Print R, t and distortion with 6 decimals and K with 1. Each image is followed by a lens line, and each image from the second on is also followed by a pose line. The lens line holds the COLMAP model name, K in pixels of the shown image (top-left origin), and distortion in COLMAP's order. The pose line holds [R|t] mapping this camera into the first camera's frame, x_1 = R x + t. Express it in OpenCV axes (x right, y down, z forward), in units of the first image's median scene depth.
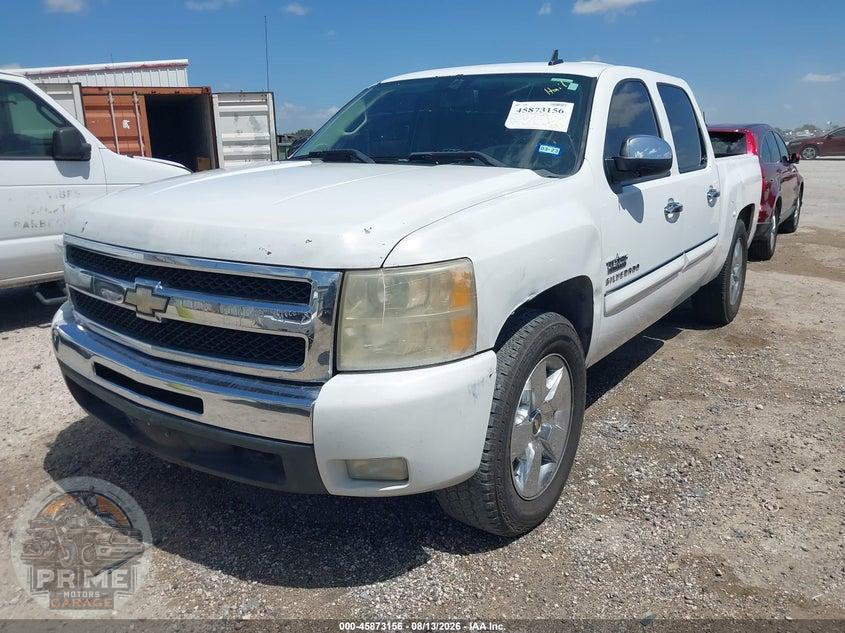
lens RADIAL K [[764.0, 0, 422.5], [0, 764.0, 316.5], [0, 0, 1]] dist [0.006804, -0.014618]
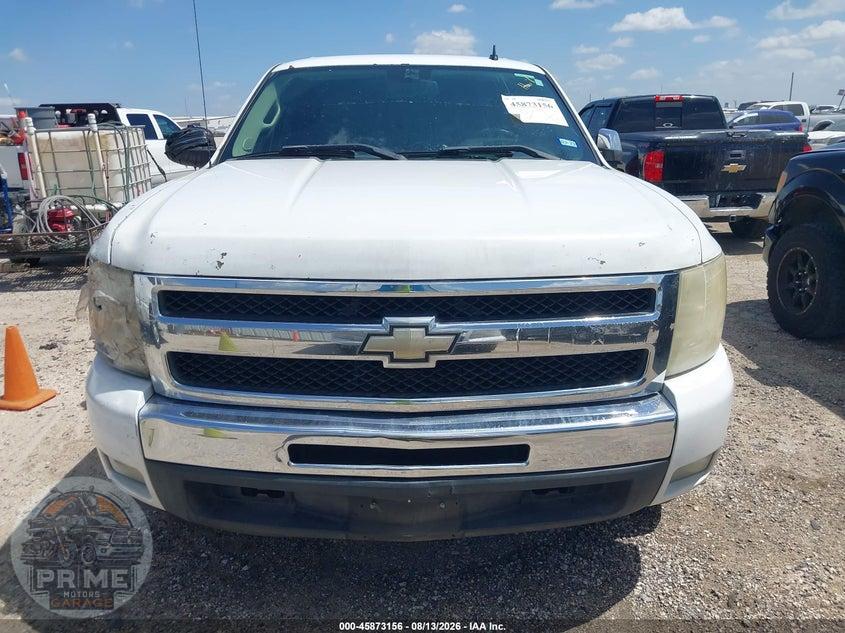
lens RADIAL K [[764.0, 0, 422.5], [0, 764.0, 316.5], [0, 0, 1]] dist [0.006804, -0.014618]
pose [[0.767916, -0.150993, 0.622500, -0.680589], [0.142246, 0.987753, 0.064115, -0.078585], [-0.624557, 0.039313, 0.779989, 0.314921]]
